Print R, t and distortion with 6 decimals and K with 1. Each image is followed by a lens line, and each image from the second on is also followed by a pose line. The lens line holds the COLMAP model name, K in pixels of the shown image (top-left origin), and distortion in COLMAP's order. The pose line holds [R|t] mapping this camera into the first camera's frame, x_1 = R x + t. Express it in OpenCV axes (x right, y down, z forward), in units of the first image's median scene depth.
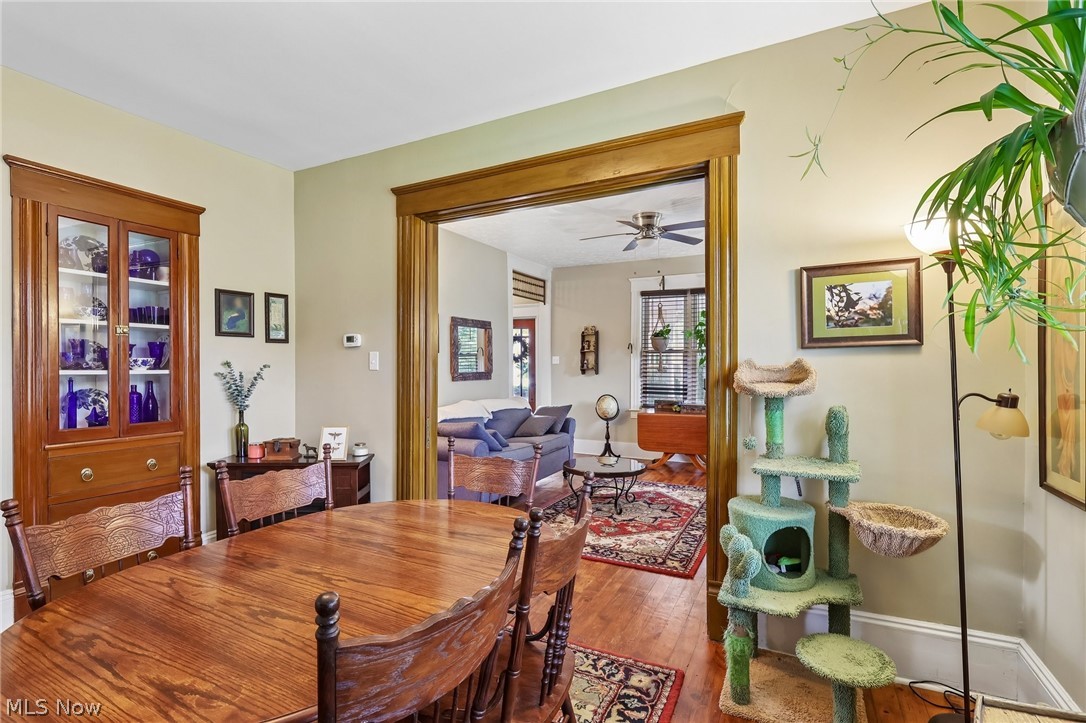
lens RADIAL K [[506.6, 0, 538.0], [0, 506.6, 371.3], [0, 0, 1]] dist [0.002639, -0.001607]
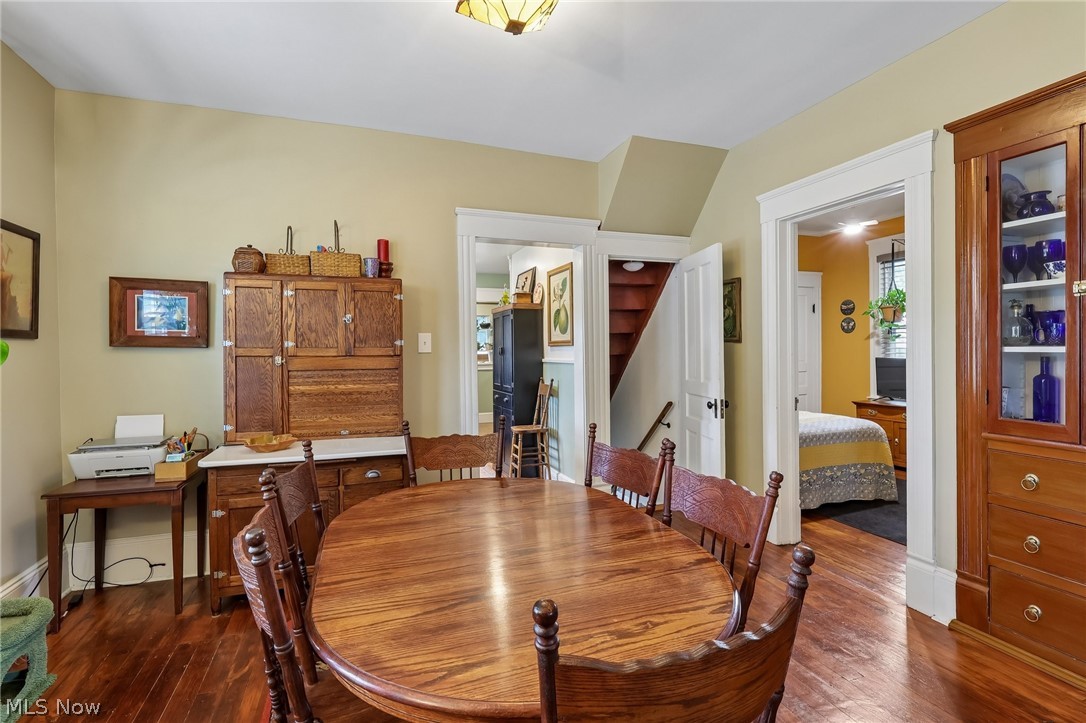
lens RADIAL K [[506.6, 0, 535.7], [0, 506.6, 350.3], [0, 0, 1]] dist [0.002639, -0.001607]
pose [[-0.685056, 0.012276, -0.728387, 0.088511], [0.006674, 0.999922, 0.010575, -0.004547], [0.728460, 0.002383, -0.685084, 0.471703]]
